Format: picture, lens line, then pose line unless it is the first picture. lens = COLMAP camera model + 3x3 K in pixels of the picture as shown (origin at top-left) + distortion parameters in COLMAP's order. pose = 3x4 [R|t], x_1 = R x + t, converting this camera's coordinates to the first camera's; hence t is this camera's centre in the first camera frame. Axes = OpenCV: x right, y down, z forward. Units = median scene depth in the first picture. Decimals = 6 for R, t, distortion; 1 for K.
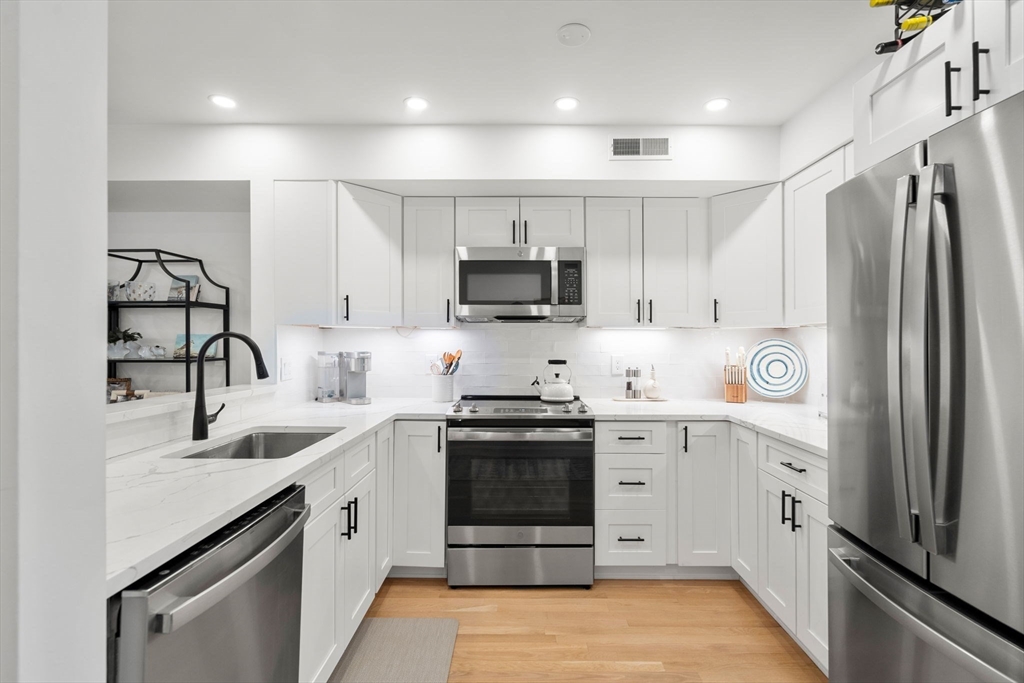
lens RADIAL K [[465.4, 0, 520.9], [0, 465.4, 336.9], [0, 0, 1]] dist [-0.007976, 0.002946]
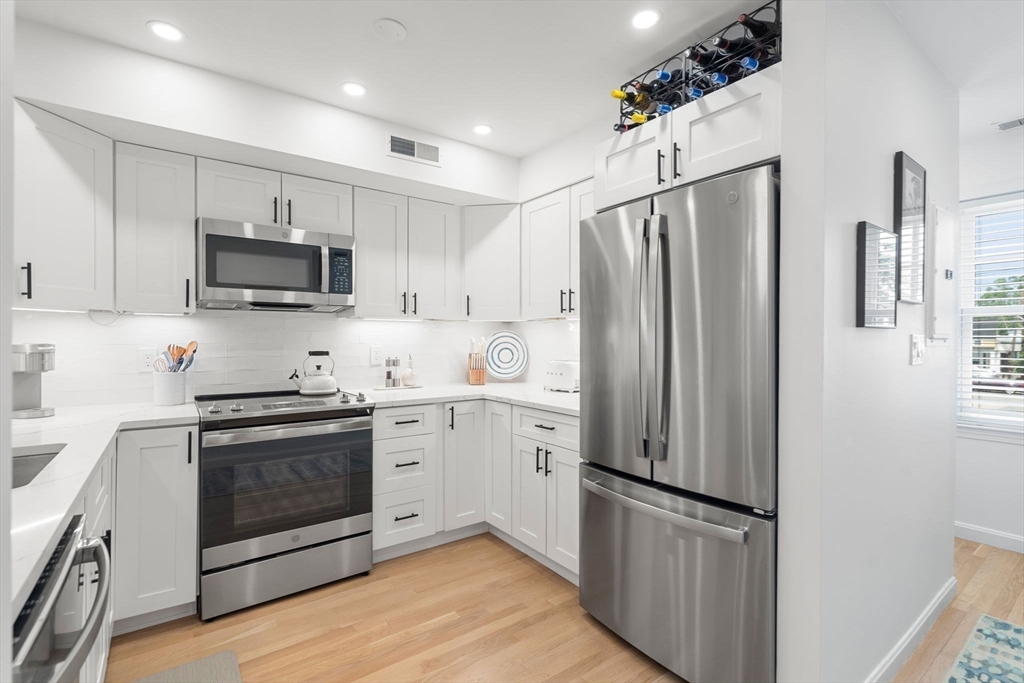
lens RADIAL K [[465.4, 0, 503.7], [0, 465.4, 338.0], [0, 0, 1]] dist [-0.007976, 0.002946]
pose [[0.814080, -0.000708, 0.580753, -0.197419], [-0.004591, 0.999960, 0.007654, 0.016161], [-0.580735, -0.008897, 0.814044, 0.007027]]
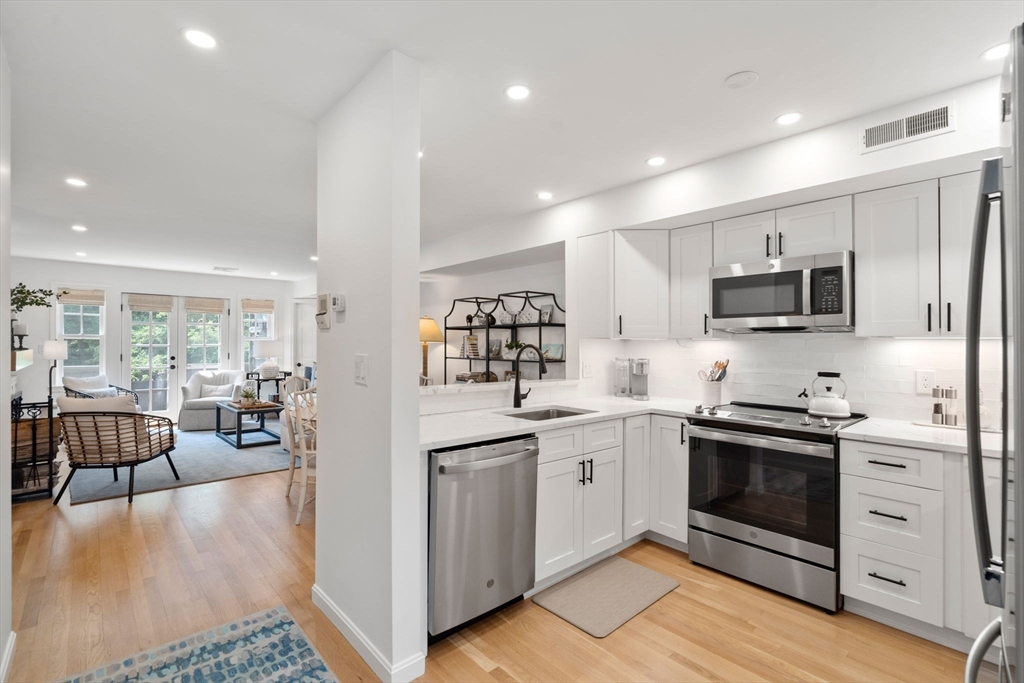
lens RADIAL K [[465.4, 0, 513.2], [0, 465.4, 342.7], [0, 0, 1]] dist [-0.007976, 0.002946]
pose [[0.668091, -0.000490, -0.744080, 0.412571], [0.001029, 0.999999, 0.000265, -0.013102], [0.744079, -0.000942, 0.668091, -0.111942]]
